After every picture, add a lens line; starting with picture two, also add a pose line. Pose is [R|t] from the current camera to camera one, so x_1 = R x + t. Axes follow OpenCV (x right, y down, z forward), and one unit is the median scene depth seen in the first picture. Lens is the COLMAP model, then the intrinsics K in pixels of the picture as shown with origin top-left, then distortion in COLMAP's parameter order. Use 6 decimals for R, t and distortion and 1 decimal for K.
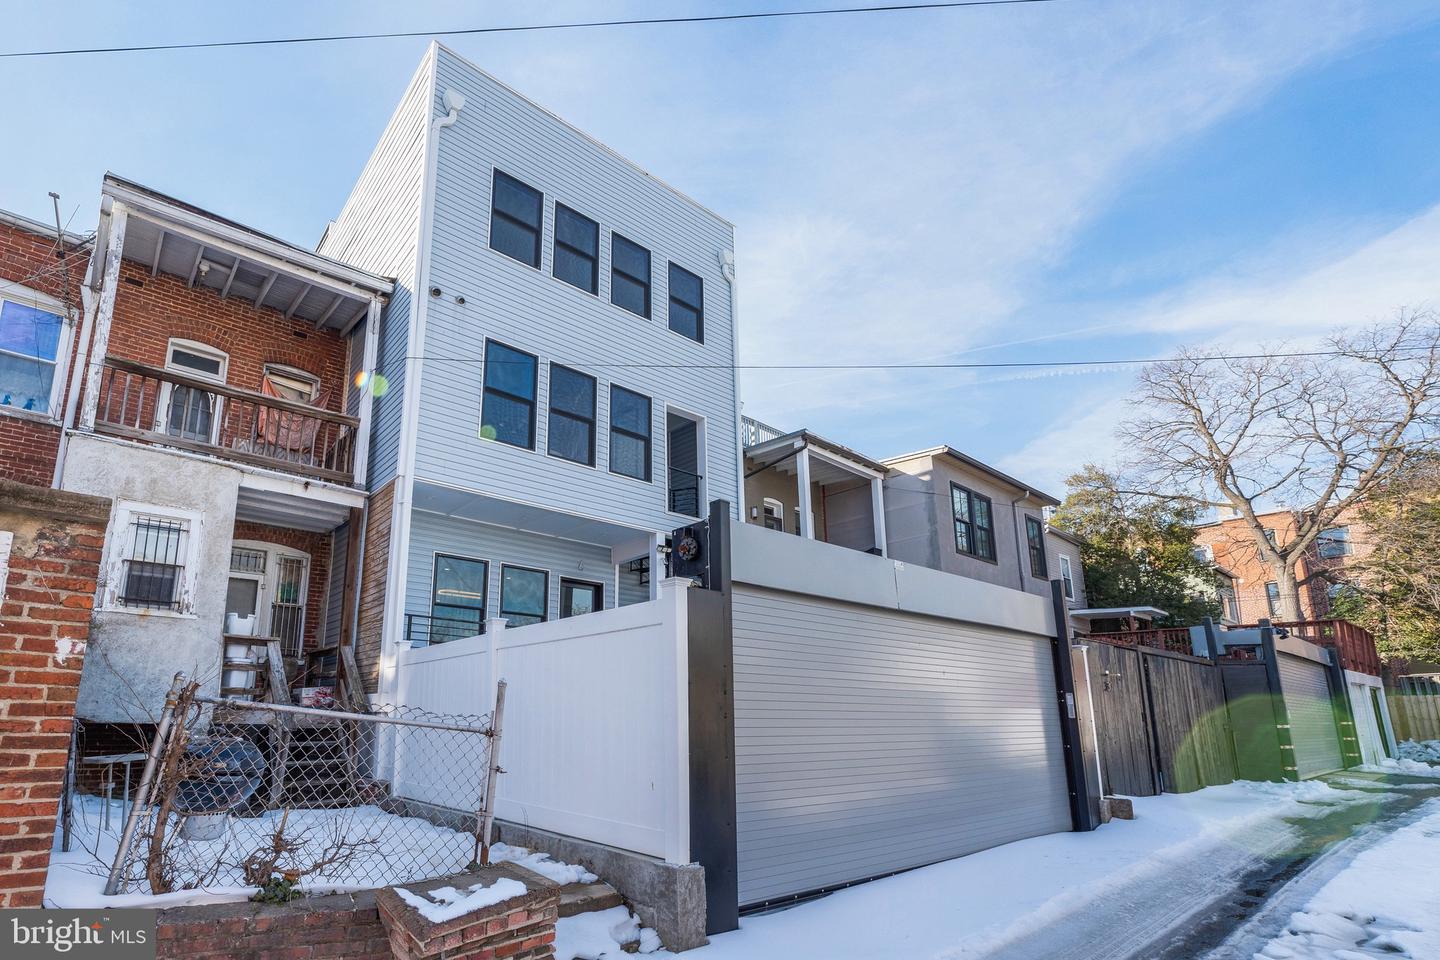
lens RADIAL K [[653.3, 0, 720.0], [0, 653.3, 480.0], [0, 0, 1]] dist [0.000596, 0.000059]
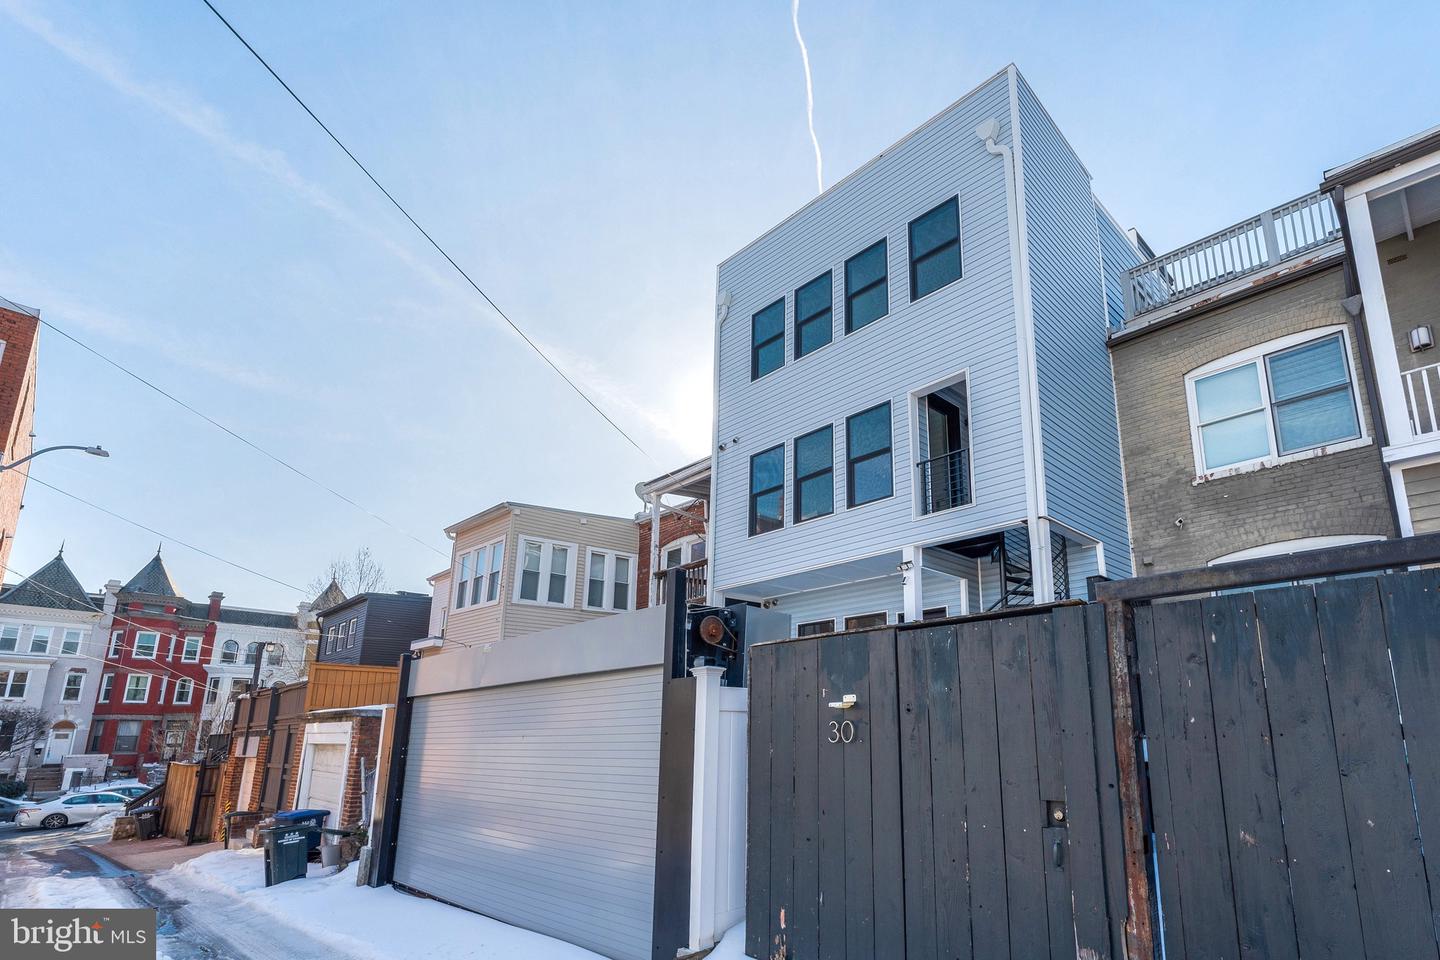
lens RADIAL K [[684.1, 0, 720.0], [0, 684.1, 480.0], [0, 0, 1]] dist [0.000187, -0.000036]
pose [[0.058248, -0.369665, -0.927337, 0.753194], [0.331608, 0.883334, -0.331295, 0.214086], [0.941617, -0.288215, 0.174036, 0.635435]]
